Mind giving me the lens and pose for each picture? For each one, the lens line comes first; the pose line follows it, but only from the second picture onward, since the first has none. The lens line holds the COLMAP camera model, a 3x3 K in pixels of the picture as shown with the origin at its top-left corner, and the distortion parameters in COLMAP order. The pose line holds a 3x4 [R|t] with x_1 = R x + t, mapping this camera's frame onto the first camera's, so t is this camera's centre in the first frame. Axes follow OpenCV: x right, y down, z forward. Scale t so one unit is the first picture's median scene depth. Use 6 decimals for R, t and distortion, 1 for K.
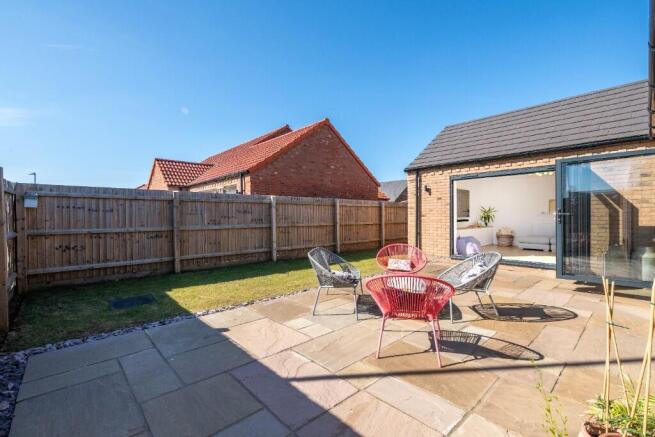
lens RADIAL K [[291.7, 0, 327.4], [0, 291.7, 217.5], [0, 0, 1]] dist [0.000688, -0.000305]
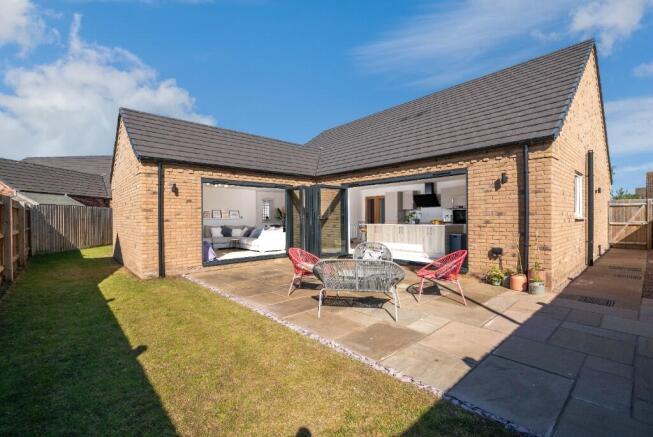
lens RADIAL K [[290.8, 0, 329.2], [0, 290.8, 219.2], [0, 0, 1]] dist [0.000688, -0.000305]
pose [[0.003866, 0.002793, 0.999989, -0.500618], [0.014558, 0.999890, -0.002849, -0.002480], [-0.999887, 0.014568, 0.003825, 0.602634]]
